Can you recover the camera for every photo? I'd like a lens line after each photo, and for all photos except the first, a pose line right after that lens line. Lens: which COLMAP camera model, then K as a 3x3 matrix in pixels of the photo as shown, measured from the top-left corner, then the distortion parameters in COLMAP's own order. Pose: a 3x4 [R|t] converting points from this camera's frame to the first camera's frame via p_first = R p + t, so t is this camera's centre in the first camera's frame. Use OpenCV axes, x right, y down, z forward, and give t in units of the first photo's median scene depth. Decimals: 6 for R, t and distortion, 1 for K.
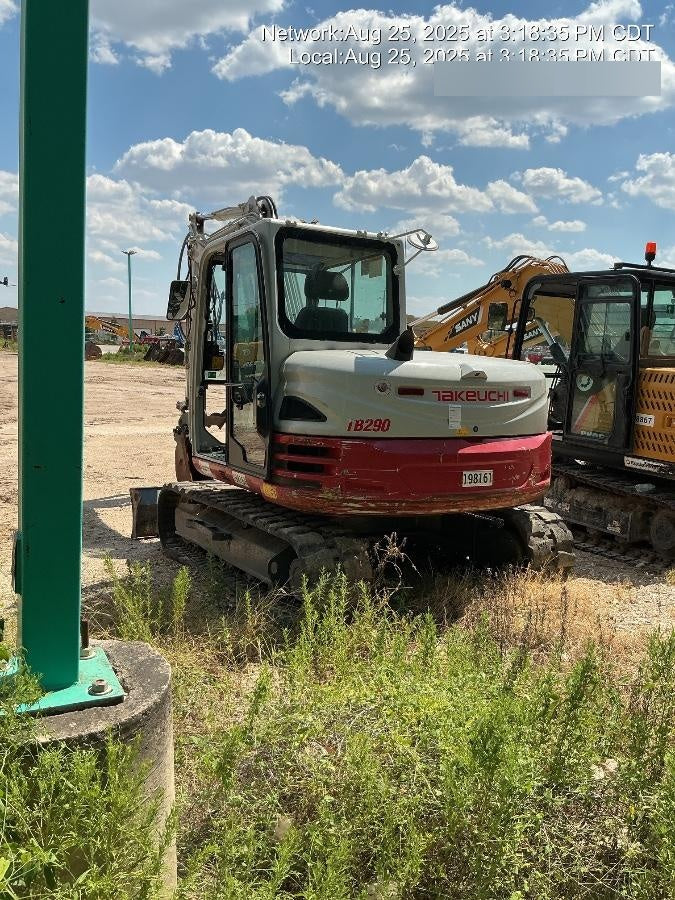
lens RADIAL K [[788.6, 0, 337.5], [0, 788.6, 450.0], [0, 0, 1]] dist [0.005008, 0.000574]
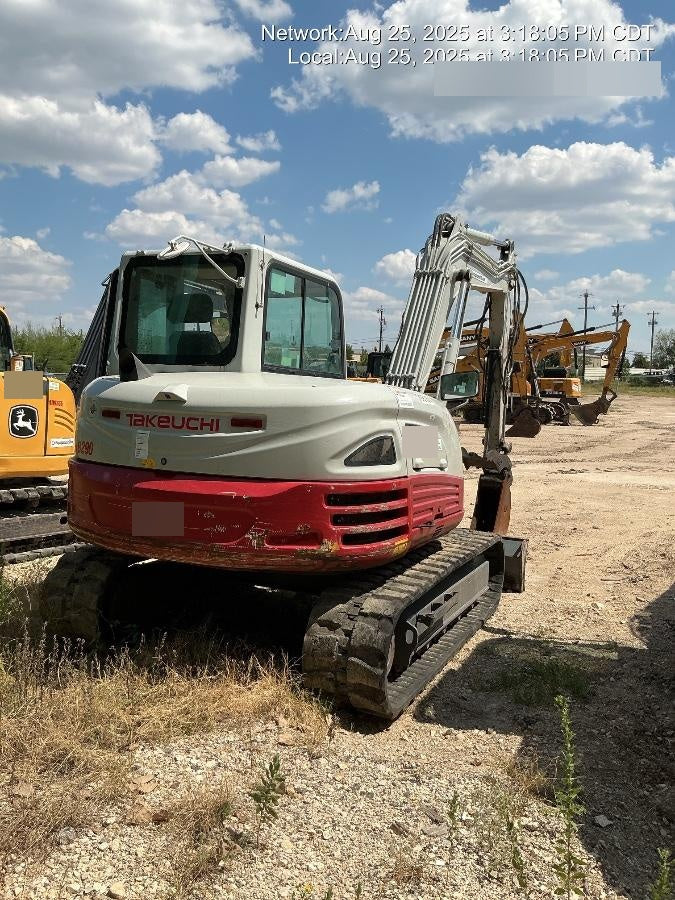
lens RADIAL K [[788.6, 0, 337.5], [0, 788.6, 450.0], [0, 0, 1]] dist [0.005008, 0.000574]
pose [[0.553807, 0.050290, -0.831125, 0.950148], [-0.109408, 0.993915, -0.012762, -0.046795], [0.825426, 0.097999, 0.555939, 0.668576]]
